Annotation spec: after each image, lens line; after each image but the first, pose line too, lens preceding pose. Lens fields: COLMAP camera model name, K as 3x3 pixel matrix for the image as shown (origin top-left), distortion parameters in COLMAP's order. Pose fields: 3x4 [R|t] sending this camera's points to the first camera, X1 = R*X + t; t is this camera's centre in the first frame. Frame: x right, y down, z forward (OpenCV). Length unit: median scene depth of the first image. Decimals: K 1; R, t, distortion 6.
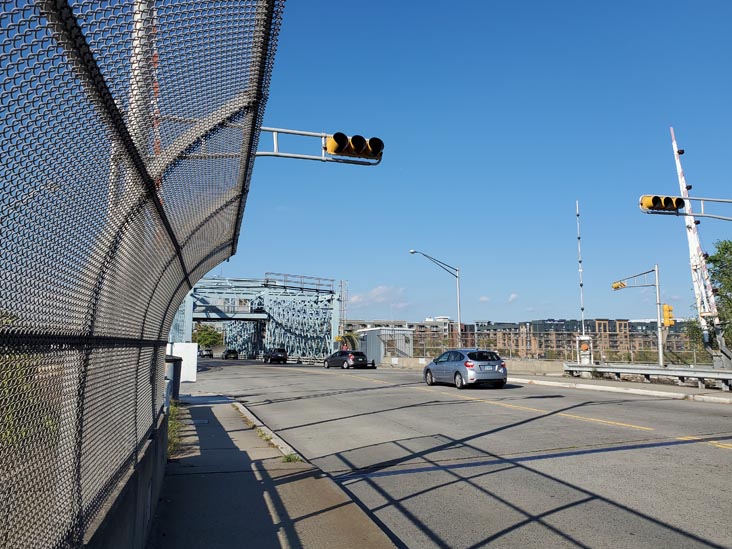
lens RADIAL K [[553.1, 0, 367.9], [0, 553.1, 278.4], [0, 0, 1]] dist [-0.030977, 0.003274]
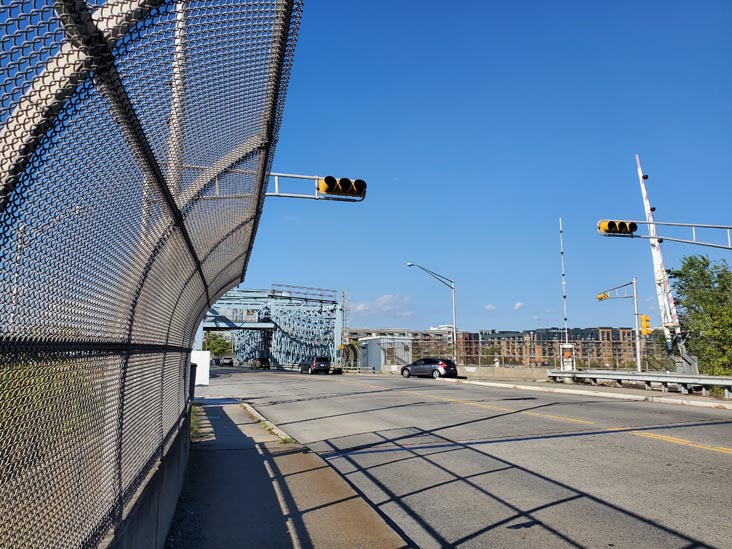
lens RADIAL K [[553.1, 0, 365.1], [0, 553.1, 272.6], [0, 0, 1]] dist [-0.030977, 0.003274]
pose [[0.999812, -0.002891, -0.019189, 0.028326], [0.002403, 0.999674, -0.025422, -0.012229], [0.019256, 0.025371, 0.999493, -0.118383]]
